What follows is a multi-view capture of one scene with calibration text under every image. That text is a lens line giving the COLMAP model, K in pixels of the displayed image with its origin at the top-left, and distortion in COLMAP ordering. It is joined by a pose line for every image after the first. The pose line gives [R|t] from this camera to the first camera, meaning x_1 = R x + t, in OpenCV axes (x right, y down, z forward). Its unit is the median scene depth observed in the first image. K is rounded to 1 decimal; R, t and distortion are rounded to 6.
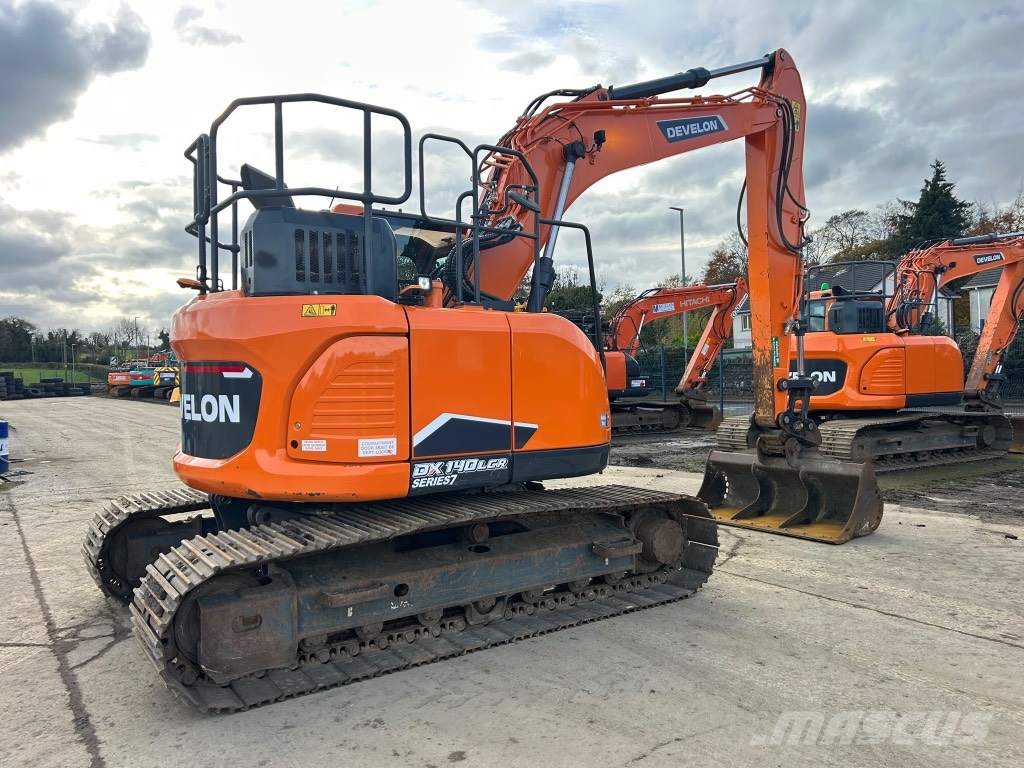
lens RADIAL K [[768.4, 0, 508.7], [0, 768.4, 383.5], [0, 0, 1]] dist [0.058017, -0.063416]
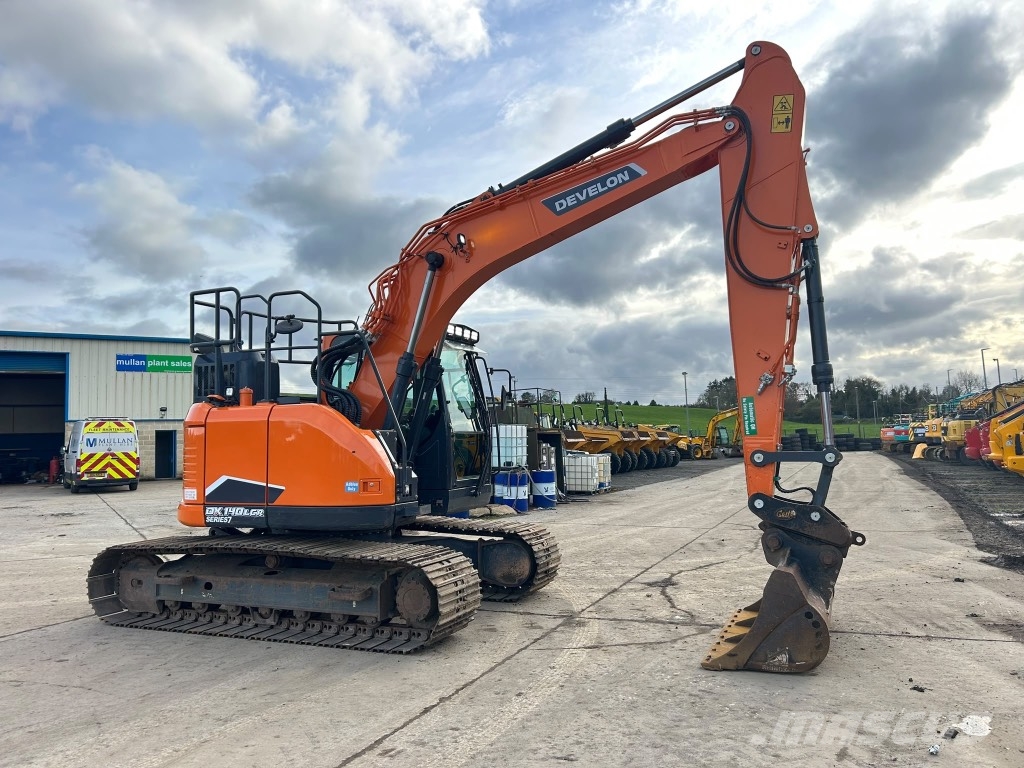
lens RADIAL K [[773.3, 0, 517.5], [0, 773.3, 380.2], [0, 0, 1]] dist [0.054842, -0.057837]
pose [[0.530845, -0.065301, -0.844949, 1.504611], [0.003804, 0.997200, -0.074678, -0.032083], [0.847460, 0.036428, 0.529608, 0.635420]]
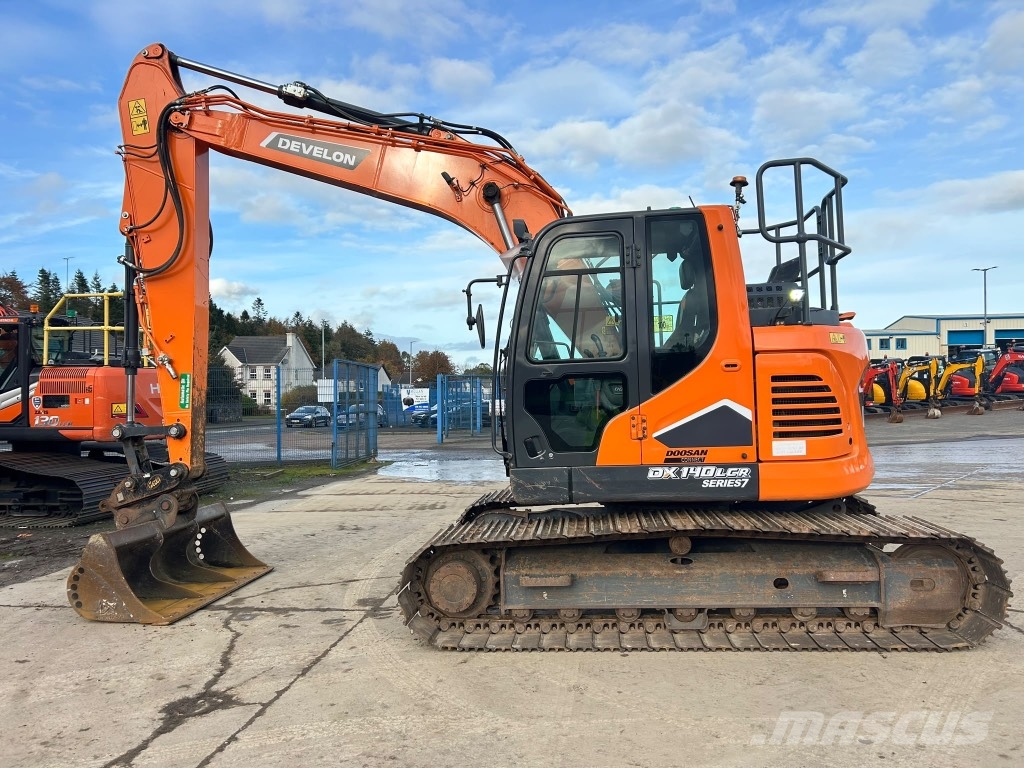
lens RADIAL K [[767.1, 0, 518.1], [0, 767.1, 381.6], [0, 0, 1]] dist [0.051750, -0.049513]
pose [[-0.753063, 0.057522, 0.655429, -0.870575], [0.050027, 0.998293, -0.030133, -0.013928], [-0.656043, 0.010097, -0.754656, 2.410123]]
